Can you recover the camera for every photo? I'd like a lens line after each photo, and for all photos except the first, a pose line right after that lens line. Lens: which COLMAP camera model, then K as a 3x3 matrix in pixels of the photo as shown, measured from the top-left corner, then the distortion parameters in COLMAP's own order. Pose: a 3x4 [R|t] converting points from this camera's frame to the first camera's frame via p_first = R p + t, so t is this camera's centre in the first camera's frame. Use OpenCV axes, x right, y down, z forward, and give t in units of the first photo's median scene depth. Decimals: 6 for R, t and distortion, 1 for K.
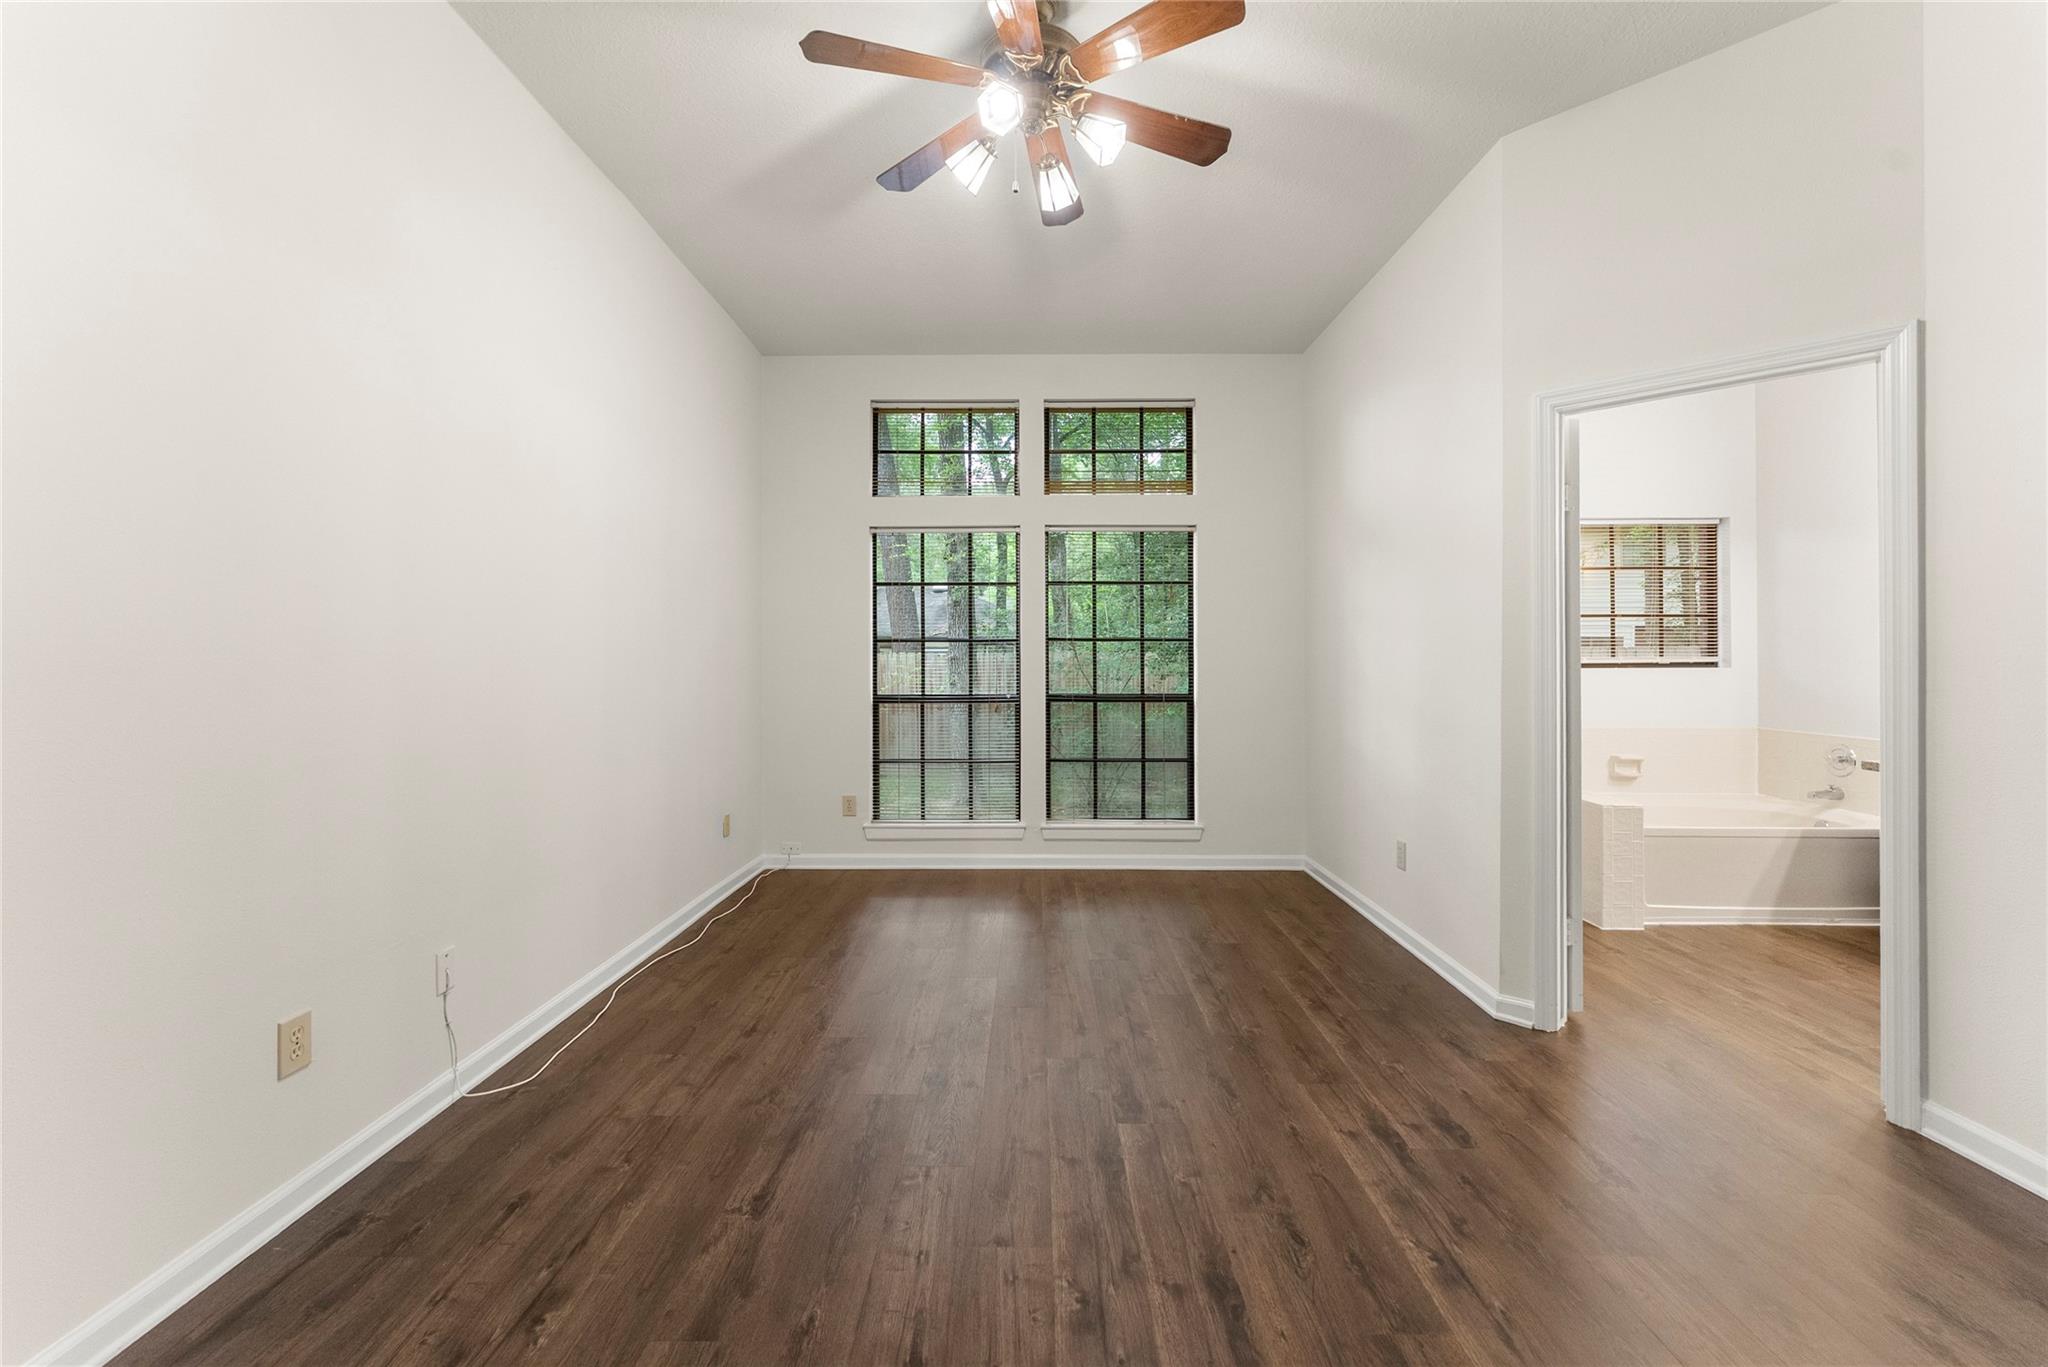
lens RADIAL K [[829.8, 0, 1031.5], [0, 829.8, 668.1], [0, 0, 1]] dist [-0.002859, 0.000864]
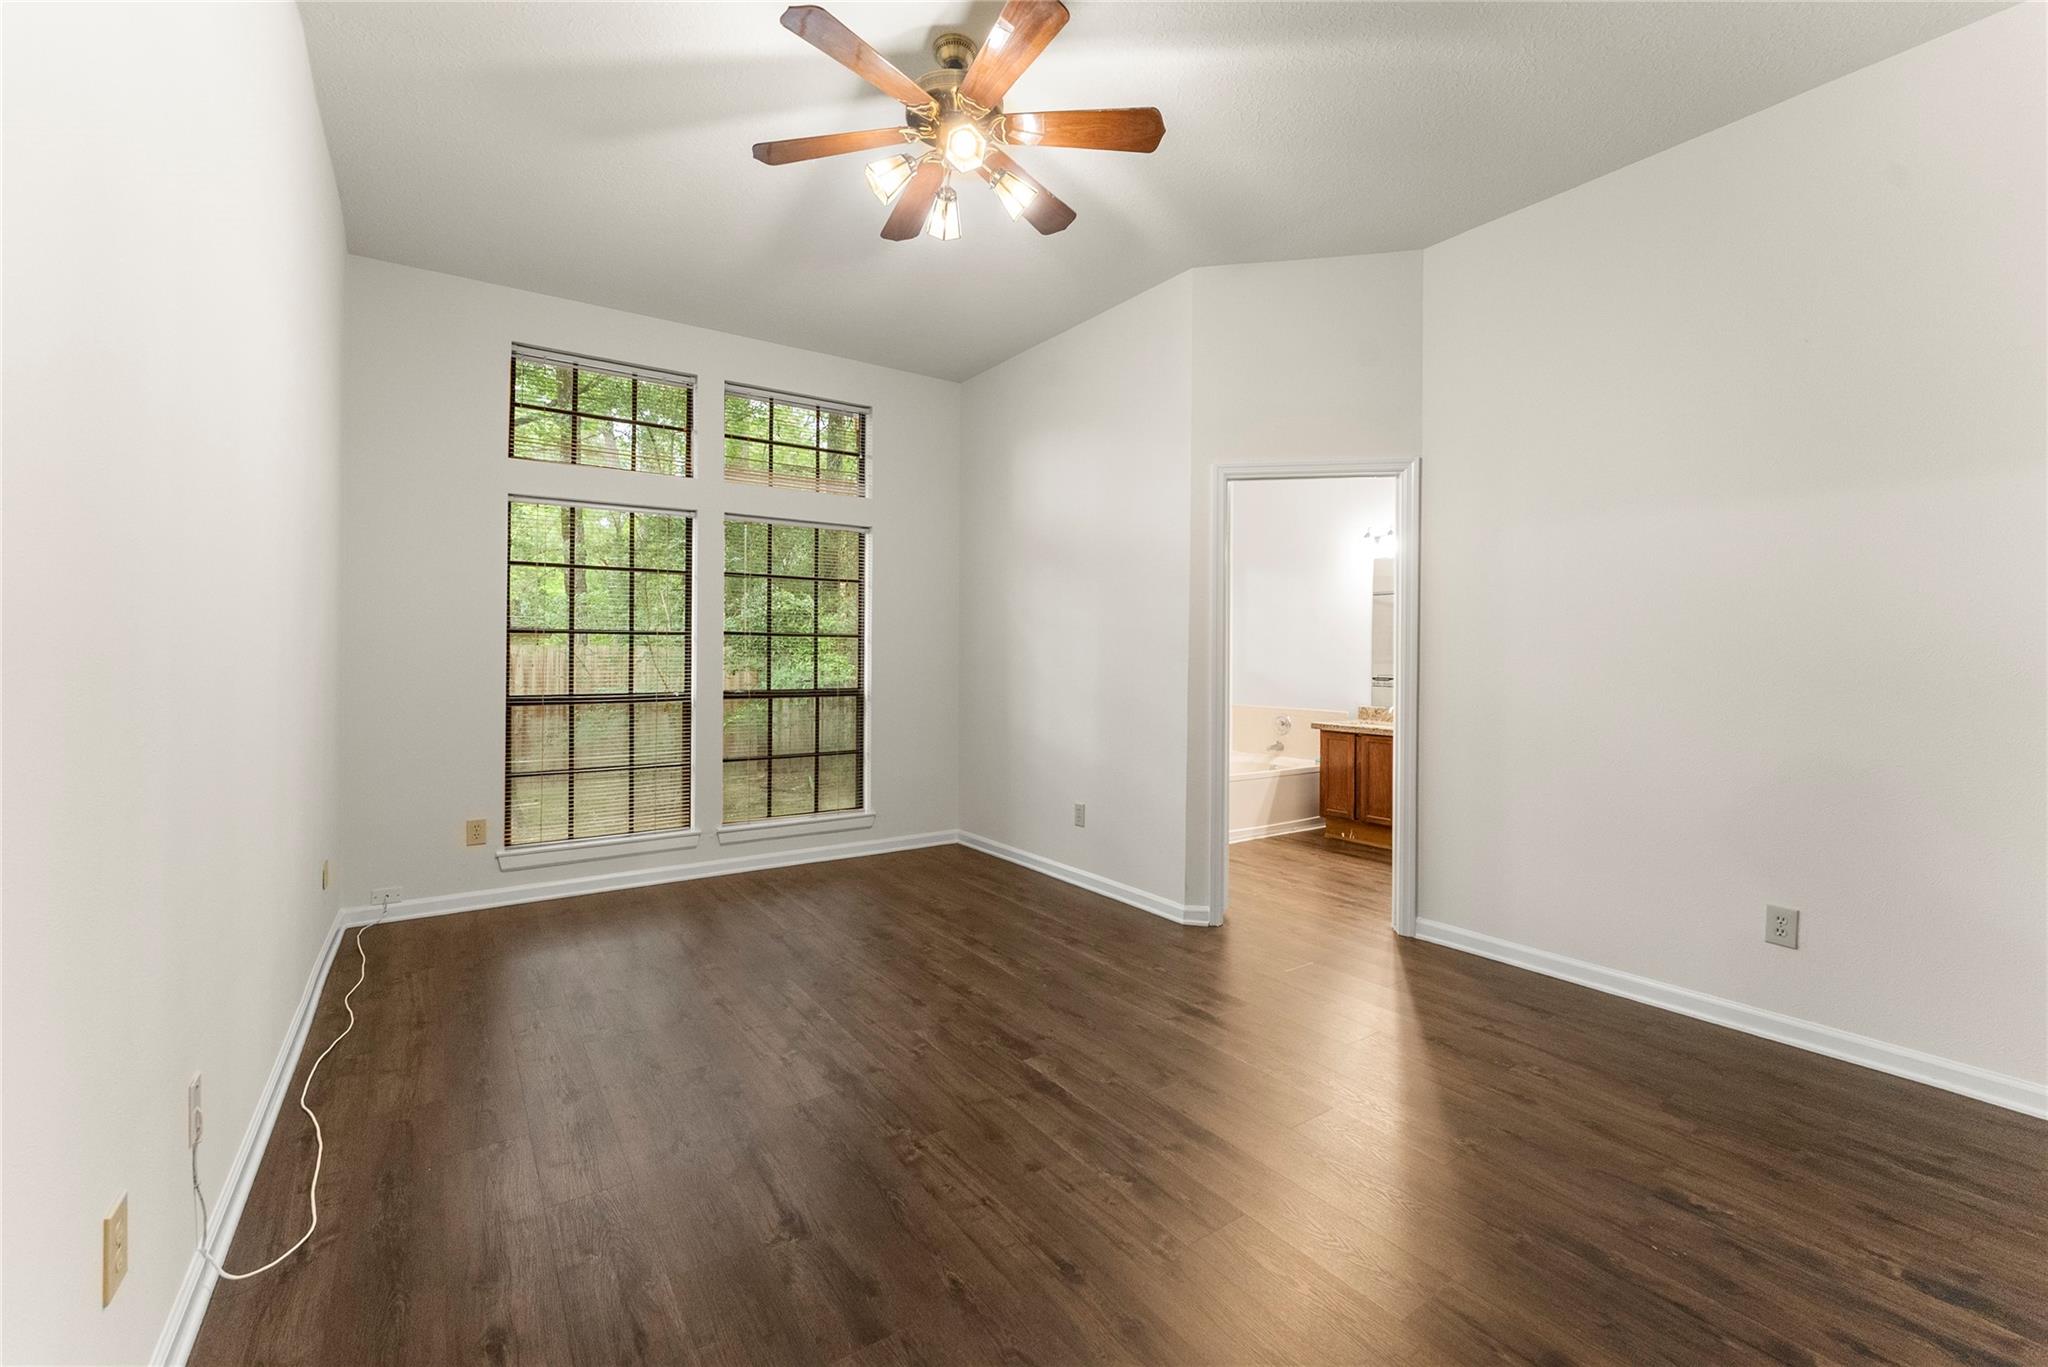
lens RADIAL K [[829.8, 0, 1018.2], [0, 829.8, 662.6], [0, 0, 1]] dist [-0.002859, 0.000864]
pose [[0.827052, -0.001683, 0.562123, -0.315733], [0.002040, 0.999998, -0.000007, -0.000593], [-0.562122, 0.001152, 0.827054, 0.031746]]
